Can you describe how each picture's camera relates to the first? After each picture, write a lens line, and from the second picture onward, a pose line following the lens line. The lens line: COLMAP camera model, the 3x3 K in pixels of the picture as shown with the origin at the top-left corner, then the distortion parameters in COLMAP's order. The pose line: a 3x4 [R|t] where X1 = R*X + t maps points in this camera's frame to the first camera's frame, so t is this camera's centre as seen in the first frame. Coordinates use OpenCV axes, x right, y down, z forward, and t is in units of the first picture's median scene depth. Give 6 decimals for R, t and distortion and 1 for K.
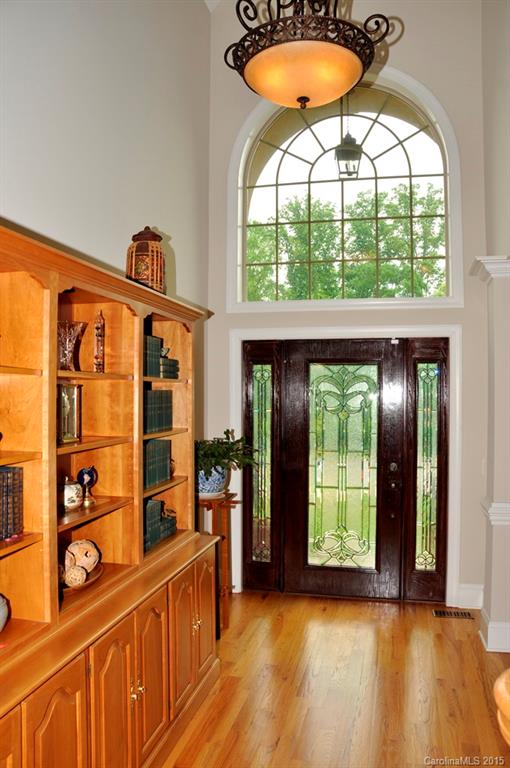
lens RADIAL K [[606.7, 0, 253.9], [0, 606.7, 384.5], [0, 0, 1]] dist [-0.121802, -0.004007]
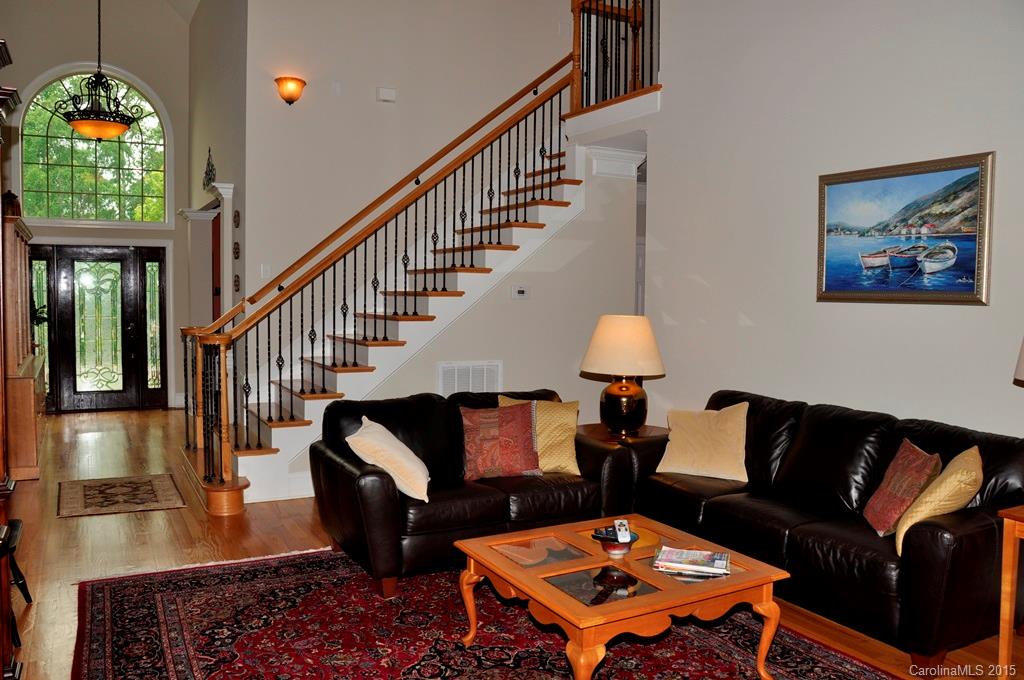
lens RADIAL K [[809.0, 0, 511.1], [0, 809.0, 344.3], [0, 0, 1]] dist [-0.121802, -0.004007]
pose [[0.753748, -0.029995, 0.656479, -0.385696], [-0.005841, 0.998613, 0.052335, 0.069950], [-0.657138, -0.043282, 0.752527, -1.254146]]
